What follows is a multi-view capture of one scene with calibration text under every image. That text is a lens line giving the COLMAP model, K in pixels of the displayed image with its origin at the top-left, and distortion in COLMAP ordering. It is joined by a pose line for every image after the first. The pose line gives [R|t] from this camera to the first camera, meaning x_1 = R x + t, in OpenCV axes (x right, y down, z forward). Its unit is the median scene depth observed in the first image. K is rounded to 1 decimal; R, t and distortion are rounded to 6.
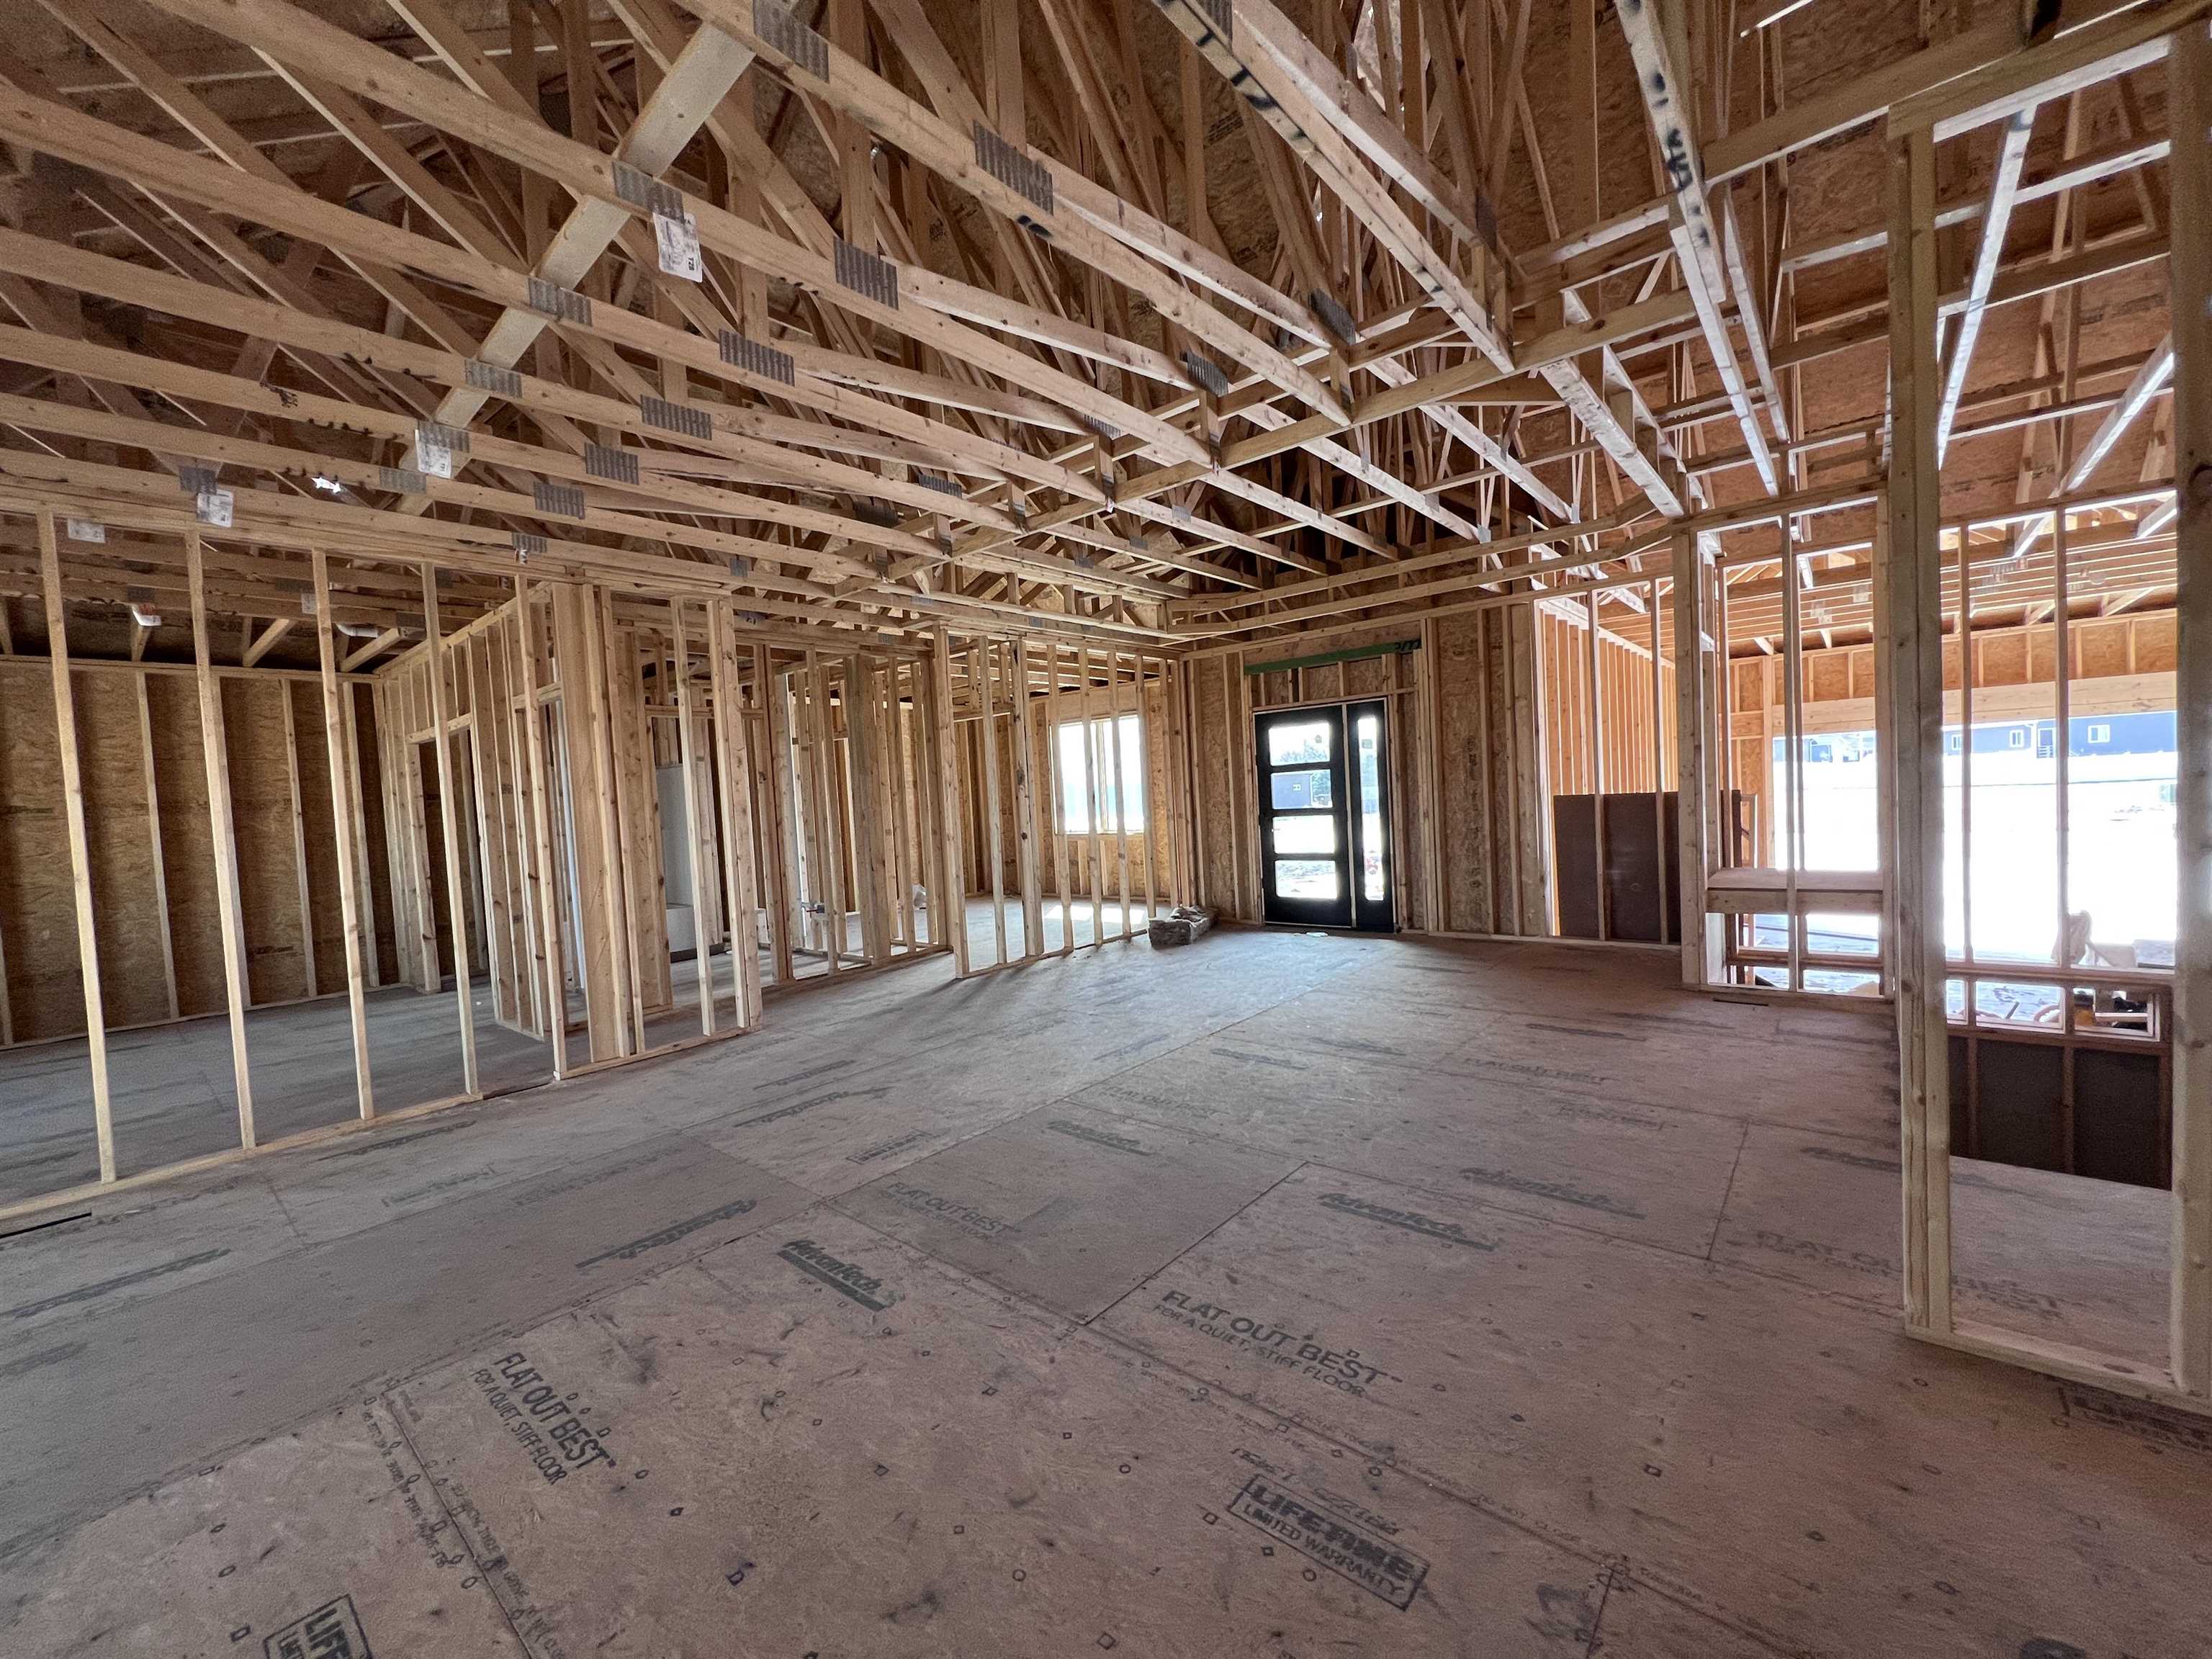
lens RADIAL K [[885.1, 0, 1106.3], [0, 885.1, 832.6], [0, 0, 1]] dist [-0.001651, 0.000050]
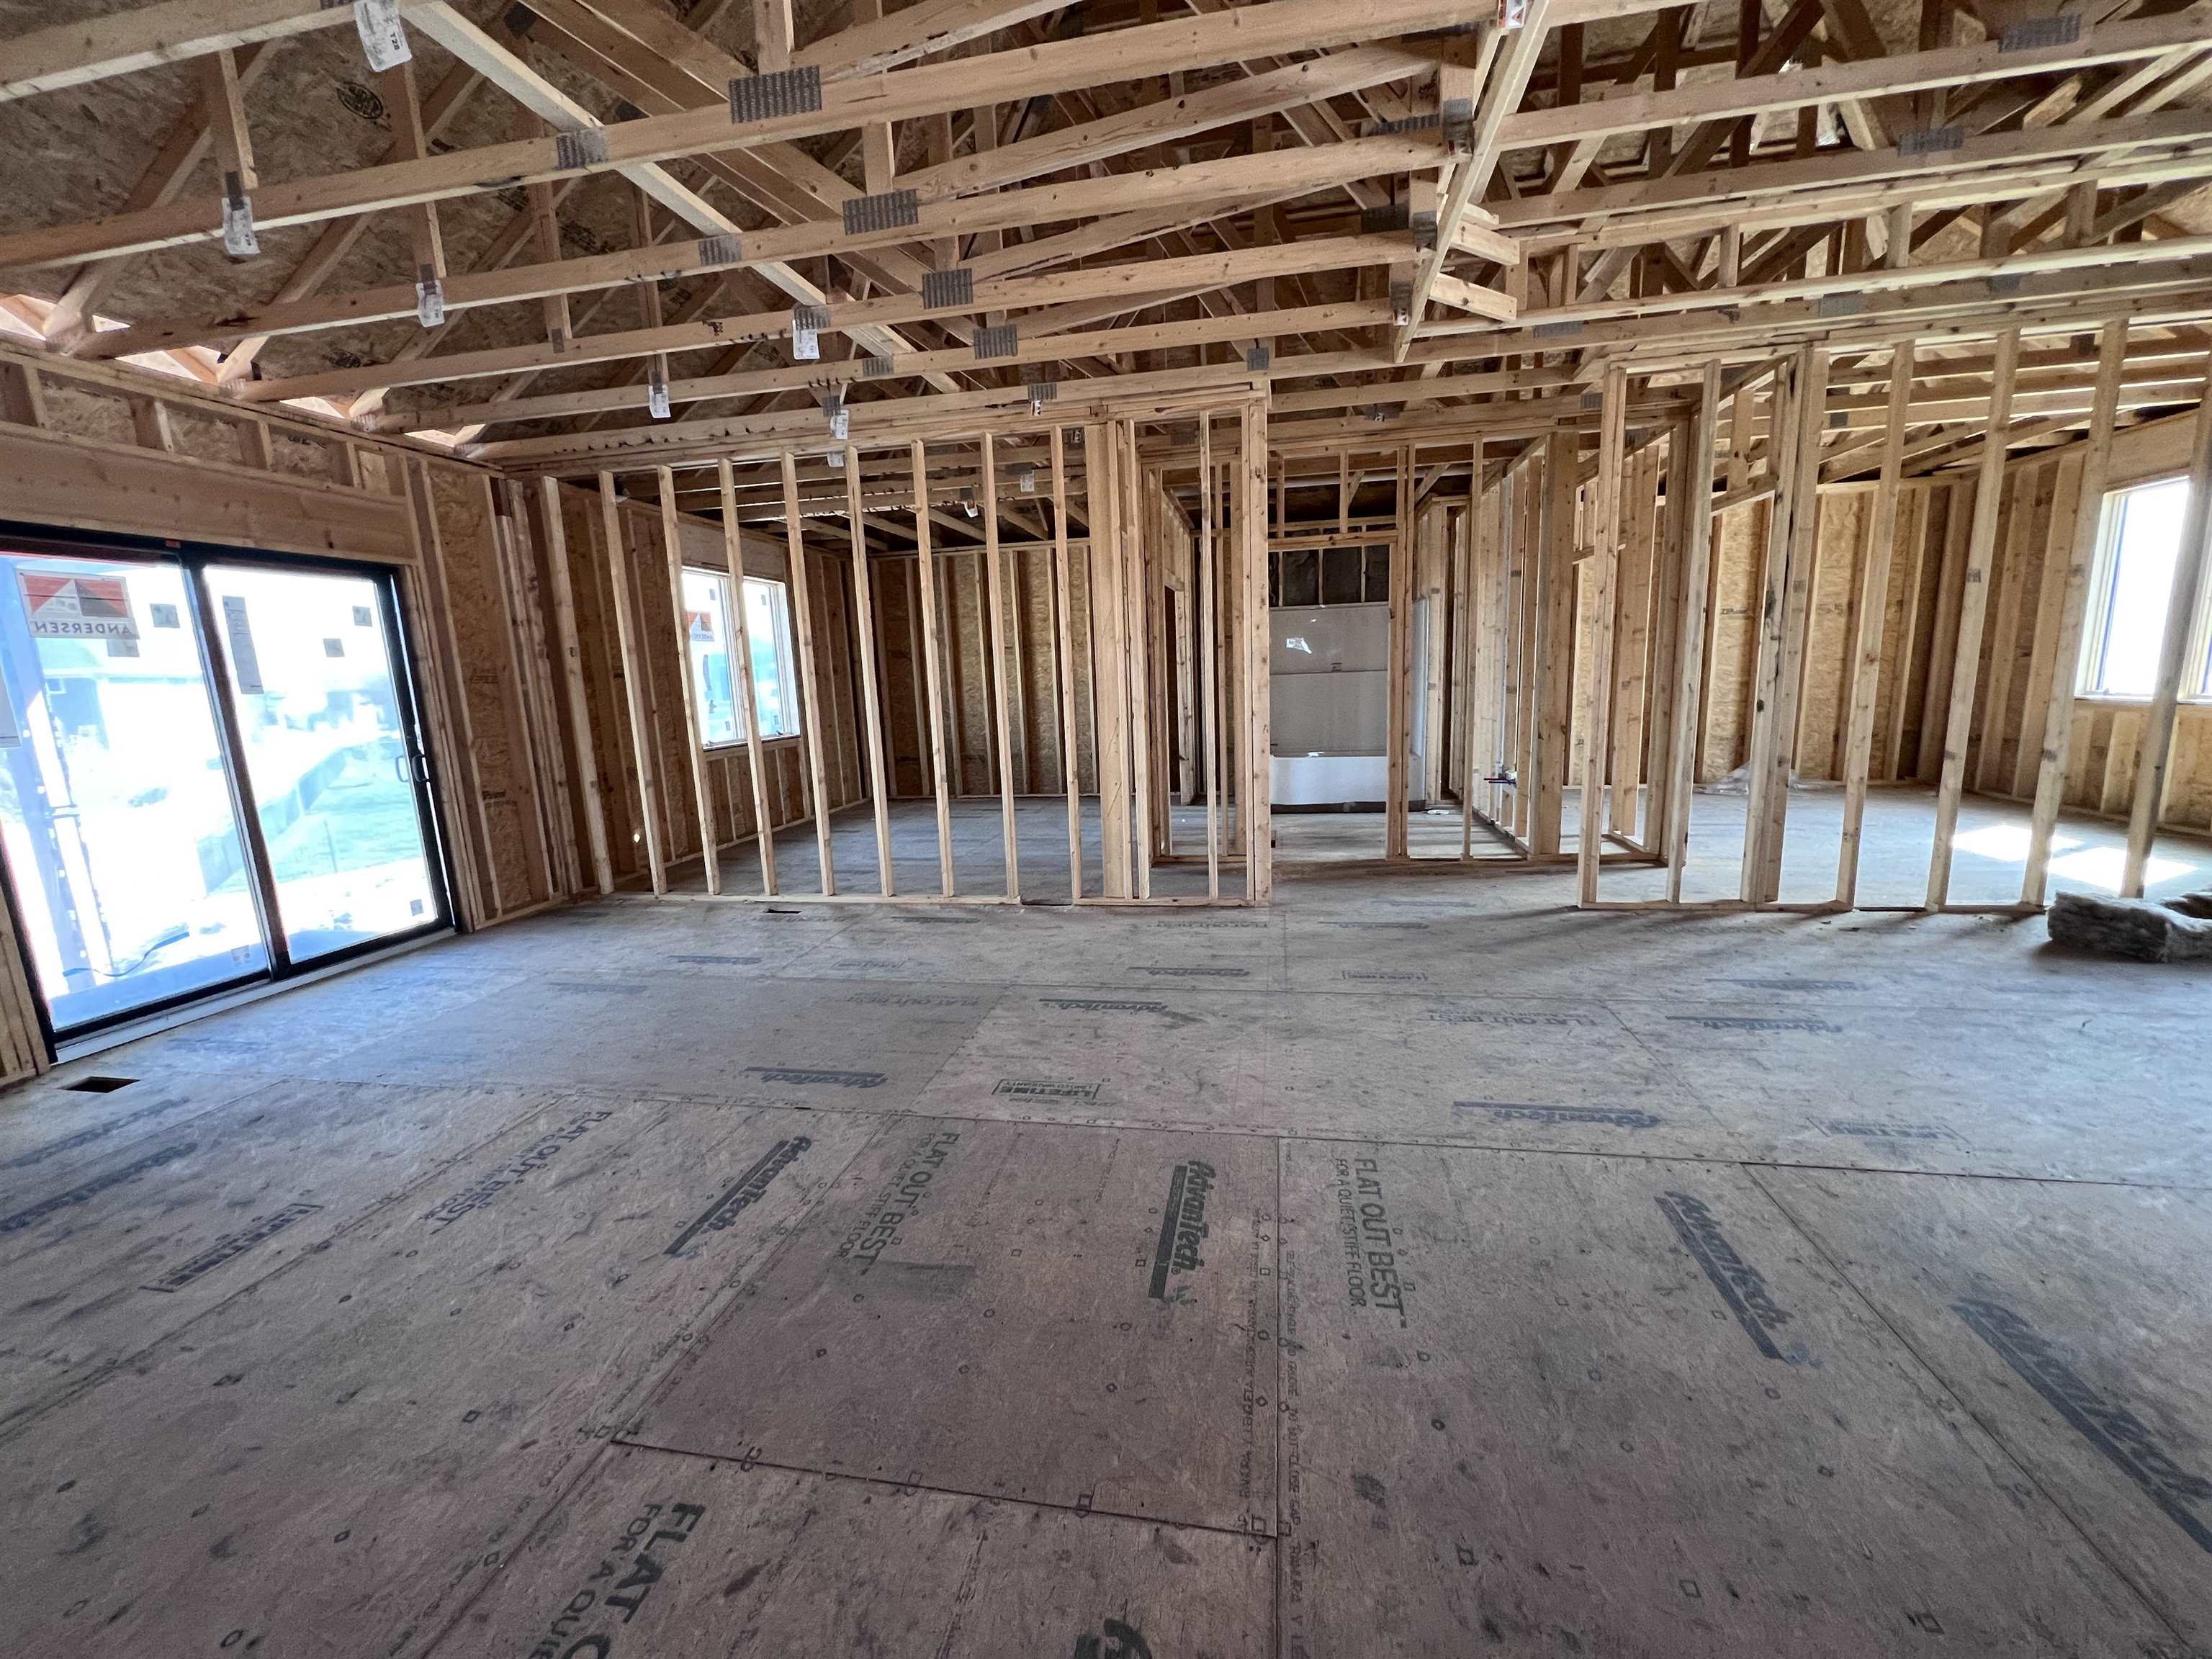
lens RADIAL K [[883.5, 0, 1108.8], [0, 883.5, 831.7], [0, 0, 1]] dist [-0.001433, 0.000056]
pose [[0.494776, 0.187771, -0.848492, 0.394104], [-0.022159, 0.978786, 0.203683, -0.045153], [0.868738, -0.081976, 0.488440, 0.598153]]
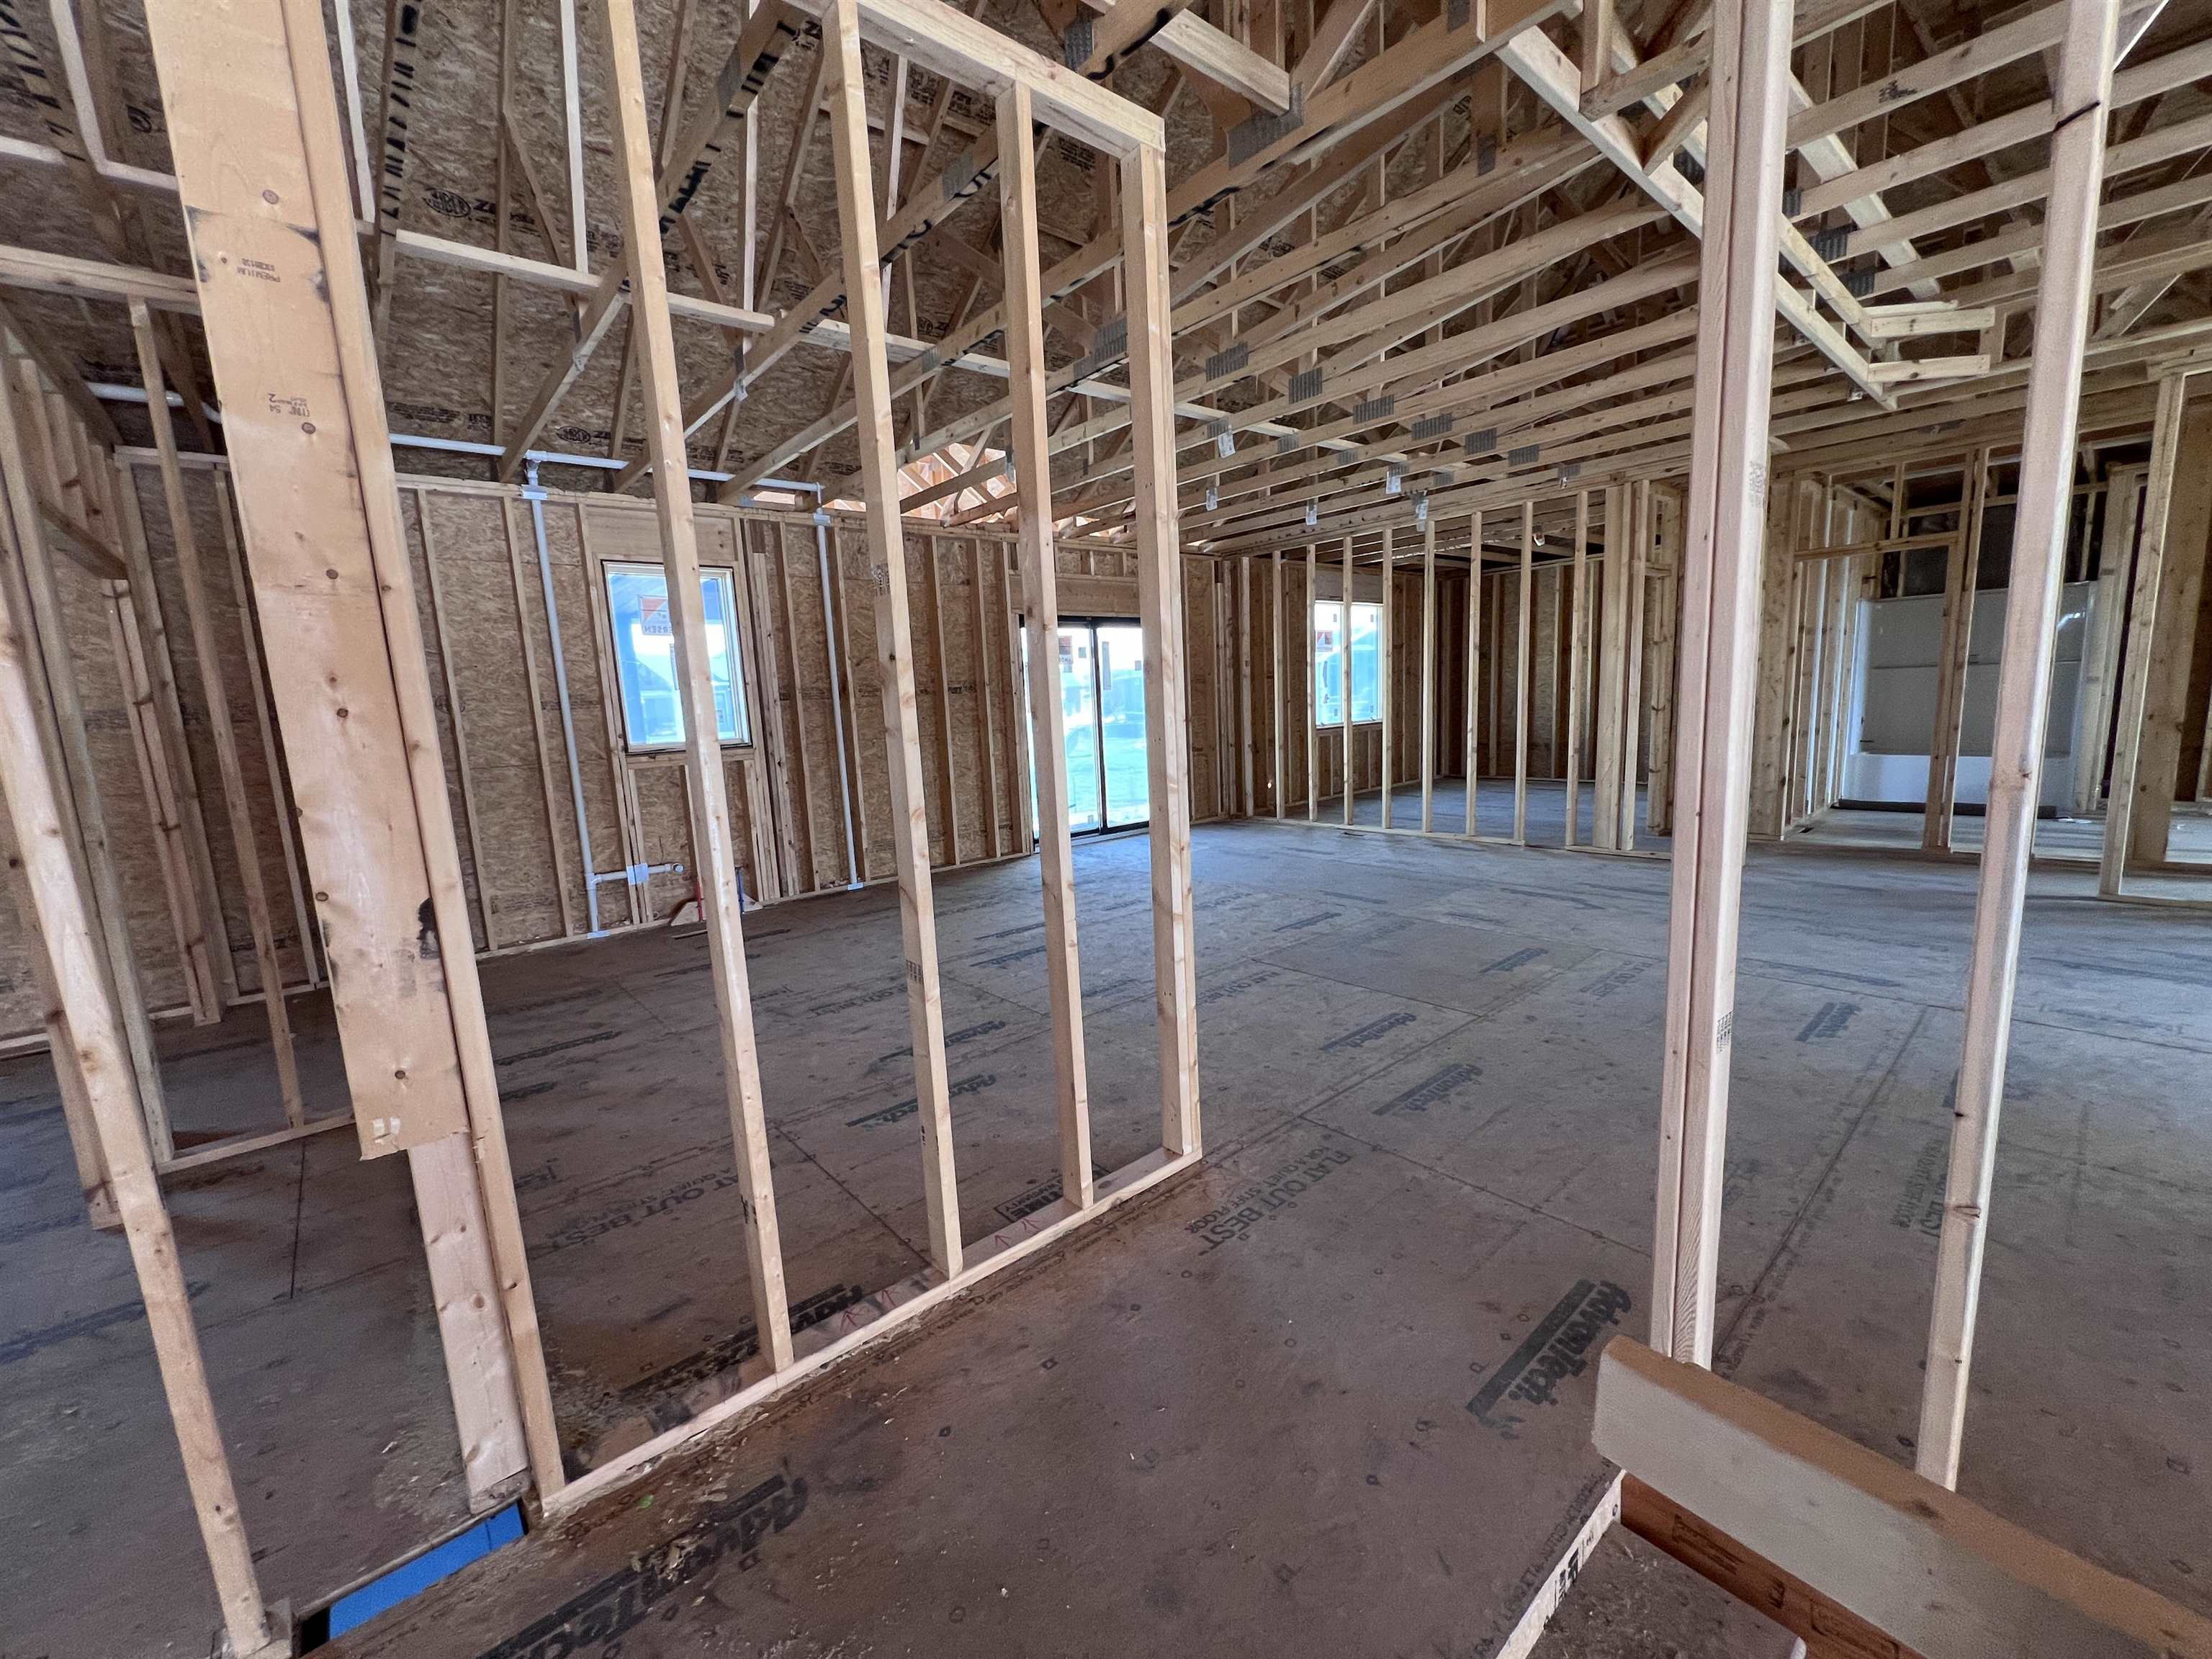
lens RADIAL K [[885.1, 0, 1106.3], [0, 885.1, 832.6], [0, 0, 1]] dist [-0.001651, 0.000050]
pose [[-0.149960, 0.211205, -0.965870, 1.075981], [0.014690, 0.977285, 0.211420, -0.082007], [0.988583, 0.017516, -0.149657, 0.556700]]
